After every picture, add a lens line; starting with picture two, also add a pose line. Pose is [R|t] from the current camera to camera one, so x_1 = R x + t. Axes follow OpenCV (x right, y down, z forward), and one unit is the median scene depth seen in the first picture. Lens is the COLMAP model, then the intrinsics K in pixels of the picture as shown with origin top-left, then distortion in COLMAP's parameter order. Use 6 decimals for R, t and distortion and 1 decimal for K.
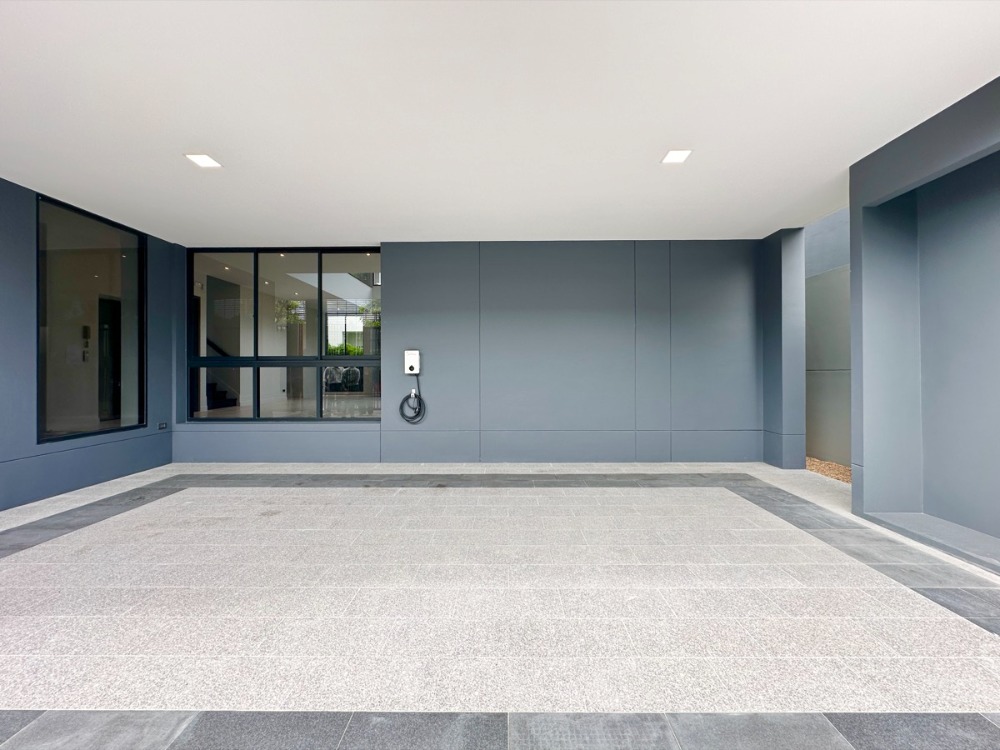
lens RADIAL K [[408.3, 0, 500.0], [0, 408.3, 375.0], [0, 0, 1]] dist [-0.001482, -0.000336]
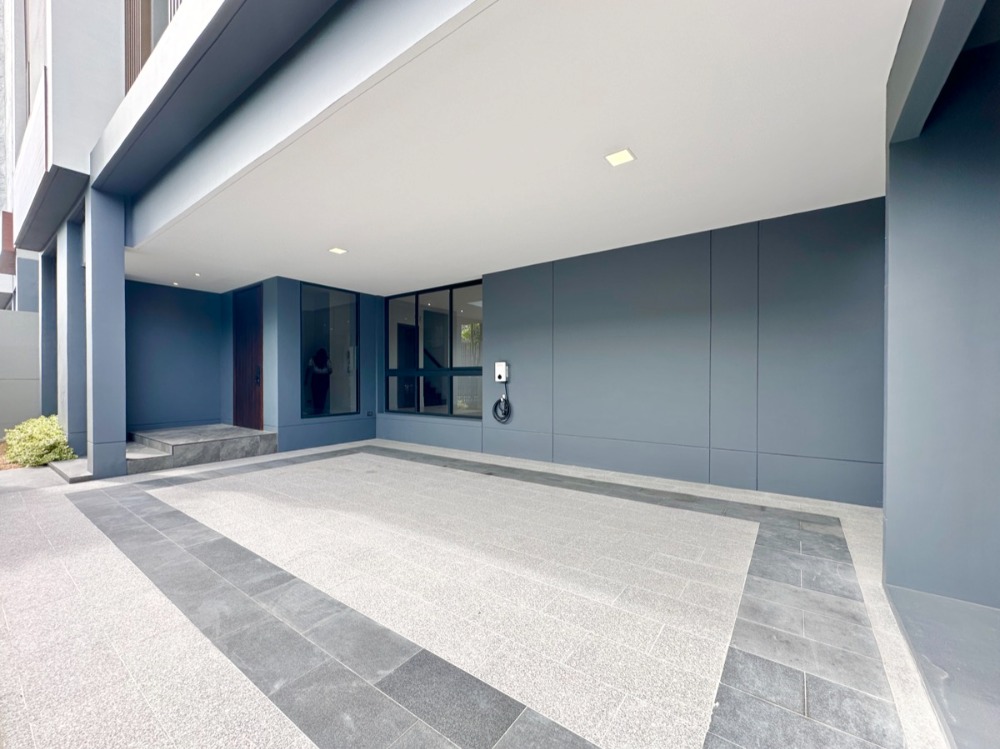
lens RADIAL K [[405.0, 0, 497.5], [0, 405.0, 386.5], [0, 0, 1]] dist [-0.002421, -0.000074]
pose [[0.811452, 0.014115, -0.584249, 0.669537], [-0.008673, 0.999889, 0.012110, -0.003516], [0.584355, -0.004759, 0.811484, 0.042766]]
